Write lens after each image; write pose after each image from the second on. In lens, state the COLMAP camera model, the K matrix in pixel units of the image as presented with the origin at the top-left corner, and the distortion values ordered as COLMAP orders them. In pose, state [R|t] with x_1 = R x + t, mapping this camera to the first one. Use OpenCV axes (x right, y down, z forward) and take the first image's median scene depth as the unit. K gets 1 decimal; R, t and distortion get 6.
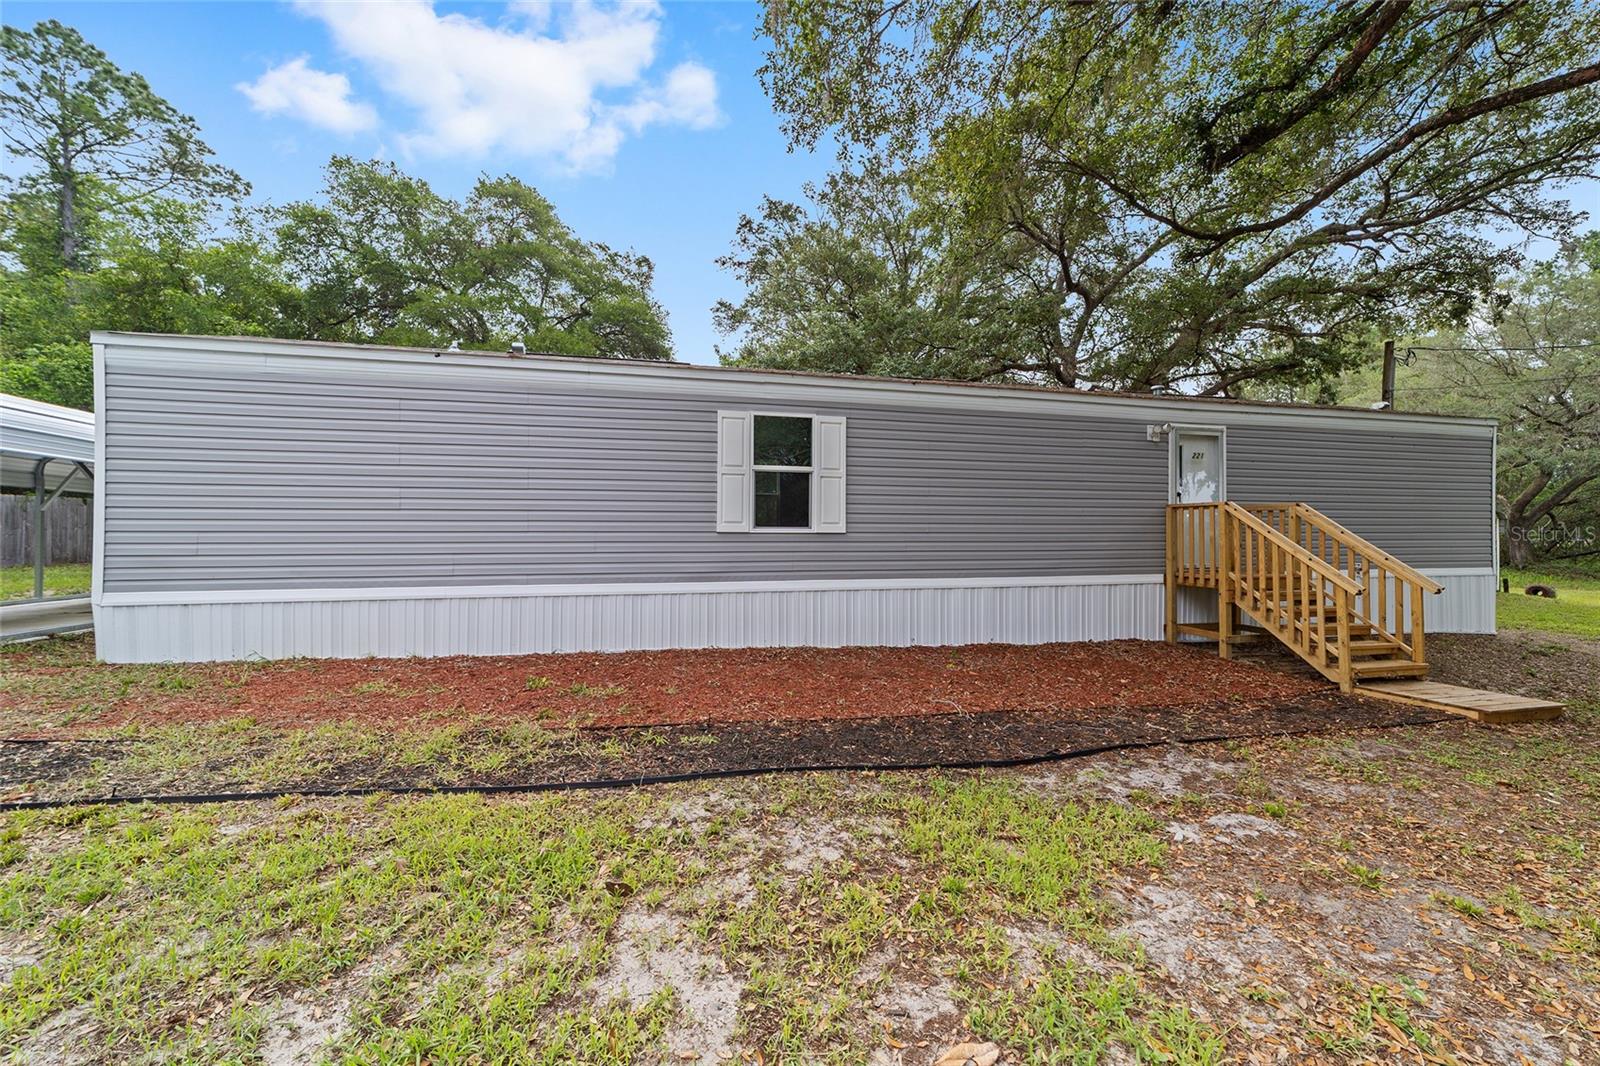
lens RADIAL K [[613.6, 0, 799.6], [0, 613.6, 543.4], [0, 0, 1]] dist [-0.014219, 0.008224]
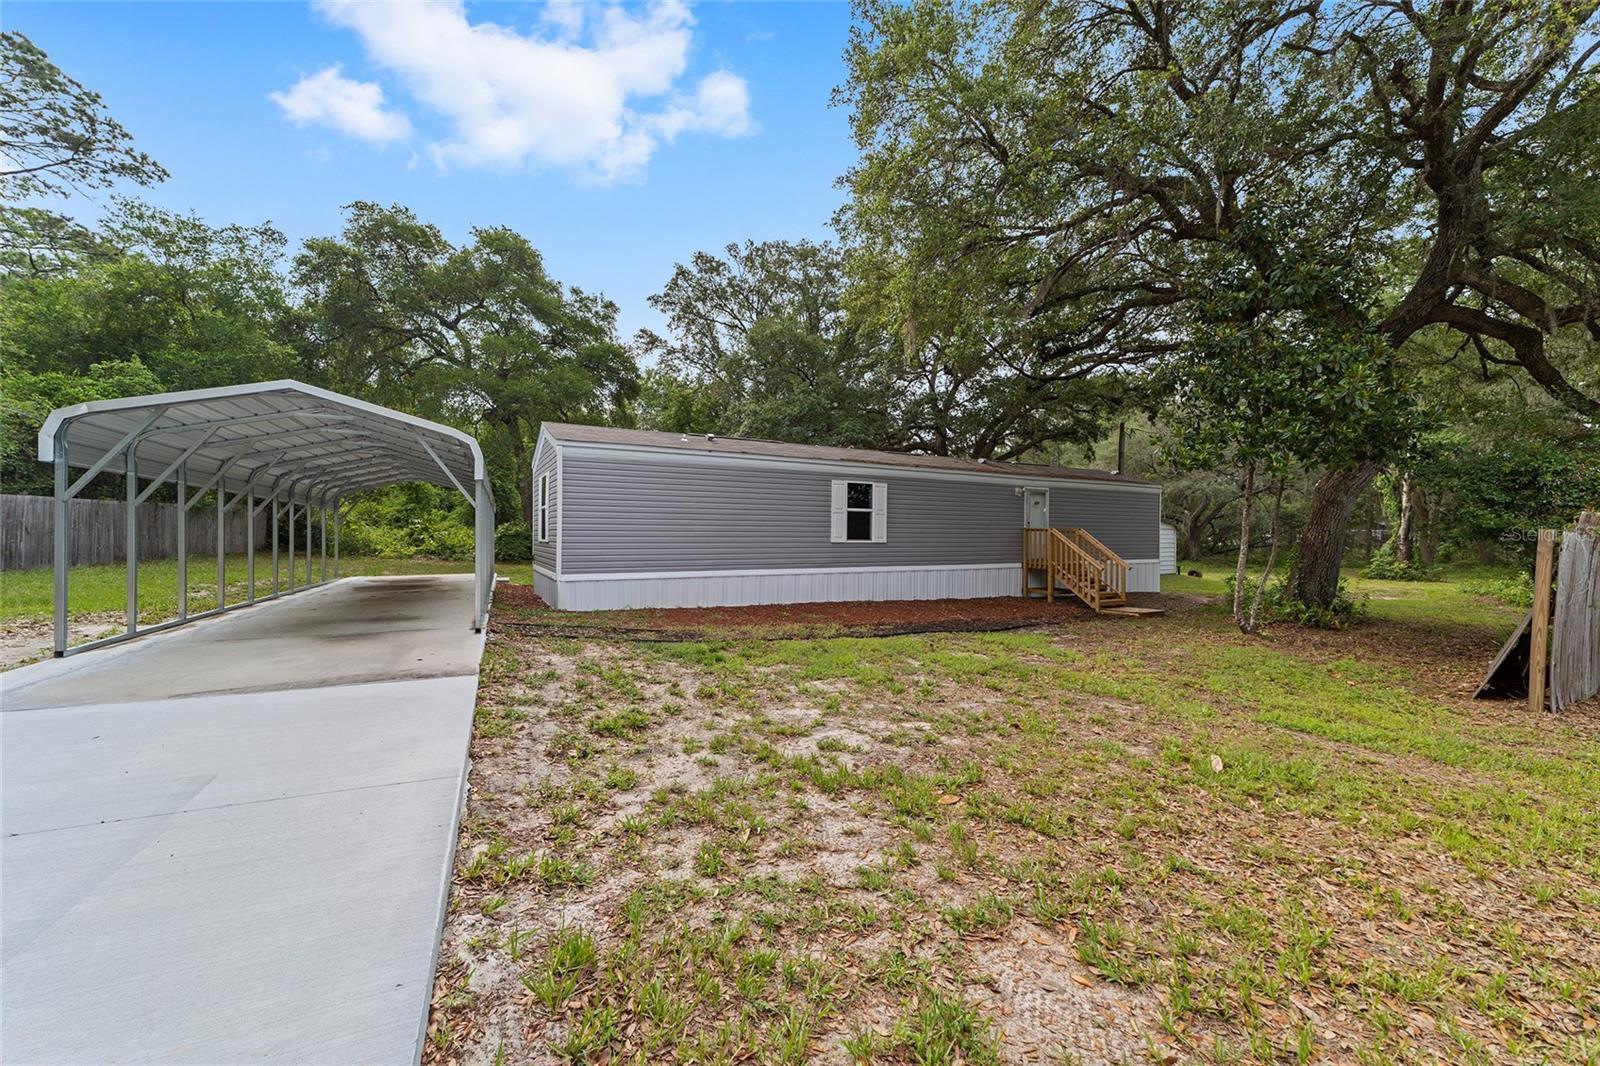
lens RADIAL K [[613.6, 0, 799.6], [0, 613.6, 543.4], [0, 0, 1]] dist [-0.014219, 0.008224]
pose [[0.962879, 0.002795, 0.269917, -0.725547], [-0.004796, 0.999966, 0.006752, -0.026848], [-0.269889, -0.007796, 0.962860, -0.820376]]
